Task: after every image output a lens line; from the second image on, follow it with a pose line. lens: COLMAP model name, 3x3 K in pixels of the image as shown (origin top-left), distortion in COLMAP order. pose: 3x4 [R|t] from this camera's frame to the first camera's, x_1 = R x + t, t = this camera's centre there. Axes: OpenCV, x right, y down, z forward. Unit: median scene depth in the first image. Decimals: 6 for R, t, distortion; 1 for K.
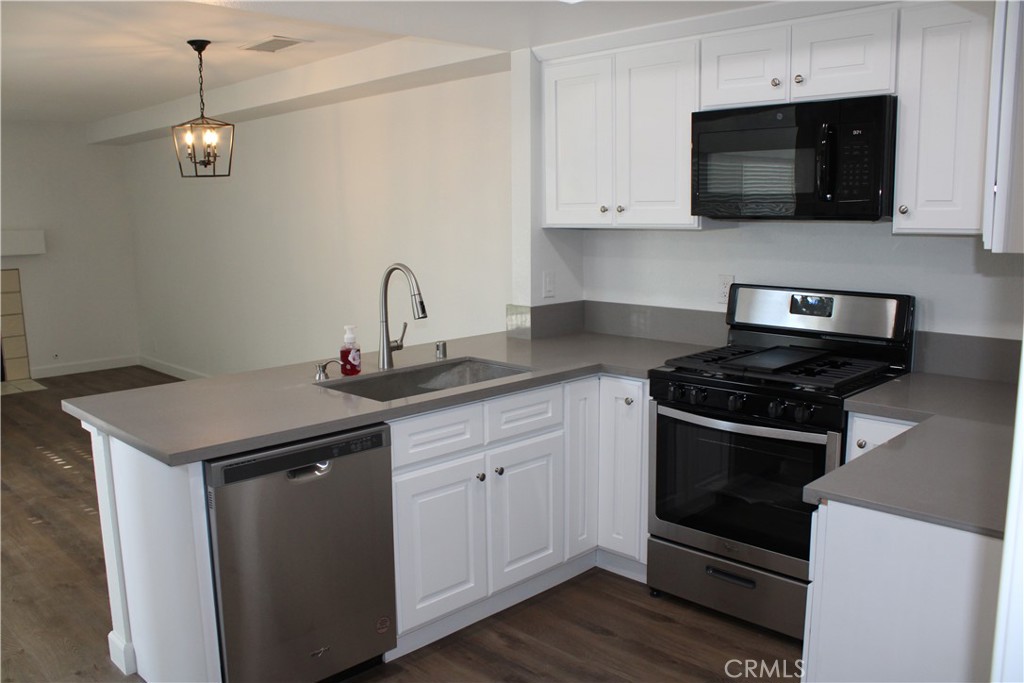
lens RADIAL K [[849.5, 0, 510.1], [0, 849.5, 347.5], [0, 0, 1]] dist [-0.166555, 0.126309]
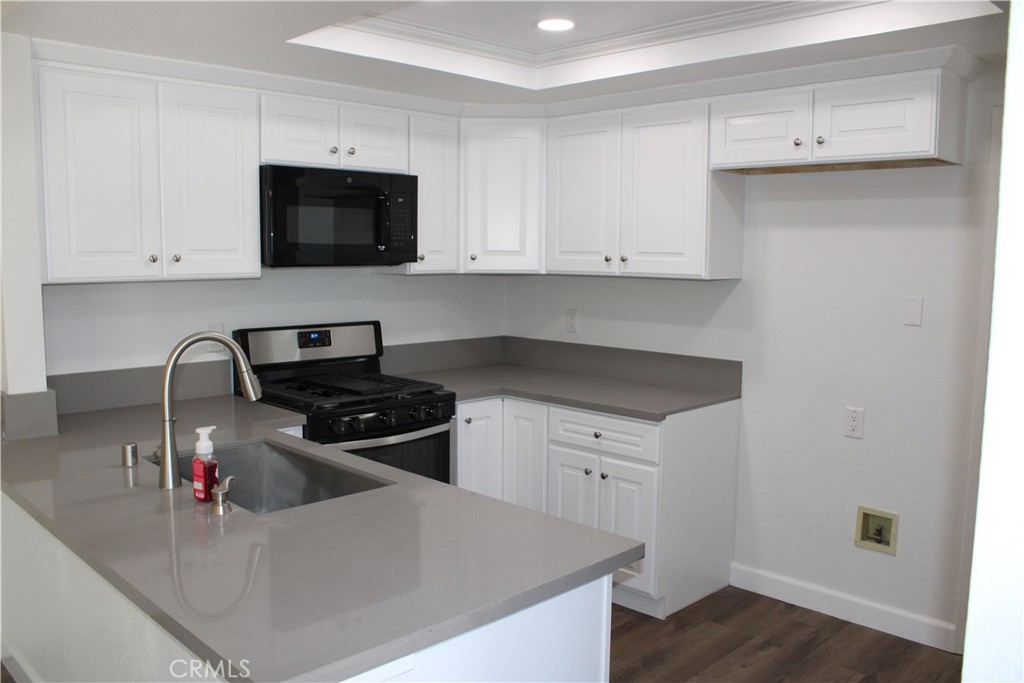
lens RADIAL K [[849.5, 0, 510.4], [0, 849.5, 342.9], [0, 0, 1]] dist [-0.166555, 0.126309]
pose [[-0.001064, -0.095307, 0.995447, -0.873185], [0.151039, 0.984013, 0.094374, -0.122665], [-0.988527, 0.150452, 0.013349, 0.759839]]
